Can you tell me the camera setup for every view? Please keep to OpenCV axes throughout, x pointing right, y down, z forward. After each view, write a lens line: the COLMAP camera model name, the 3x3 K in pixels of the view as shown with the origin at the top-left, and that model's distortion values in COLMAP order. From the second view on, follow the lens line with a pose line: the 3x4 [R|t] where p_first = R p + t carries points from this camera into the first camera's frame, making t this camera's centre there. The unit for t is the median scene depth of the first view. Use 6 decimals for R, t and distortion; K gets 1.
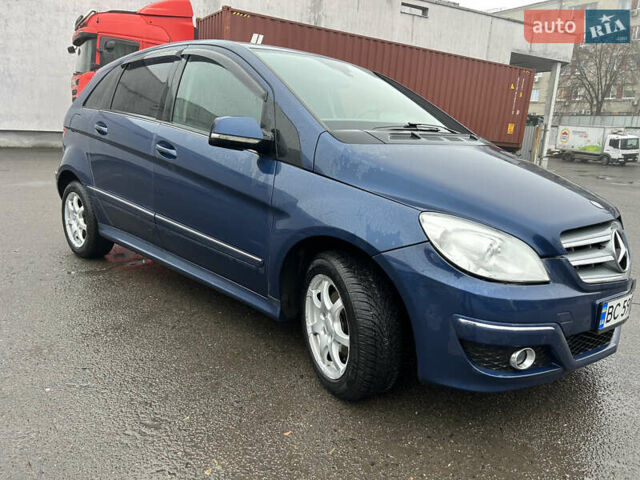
lens RADIAL K [[483.2, 0, 325.0], [0, 483.2, 241.9], [0, 0, 1]] dist [0.062461, -0.068822]
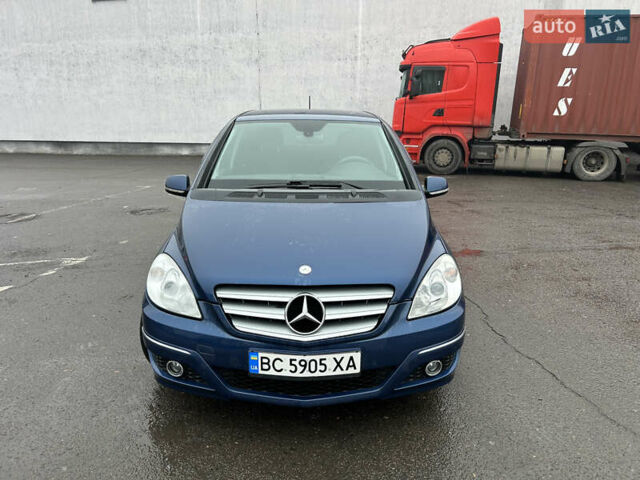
lens RADIAL K [[476.3, 0, 322.4], [0, 476.3, 244.5], [0, 0, 1]] dist [0.063743, -0.067817]
pose [[0.702032, 0.138637, -0.698521, 1.079810], [-0.133738, 0.989082, 0.061896, -0.168079], [0.699475, 0.049966, 0.712908, 0.201951]]
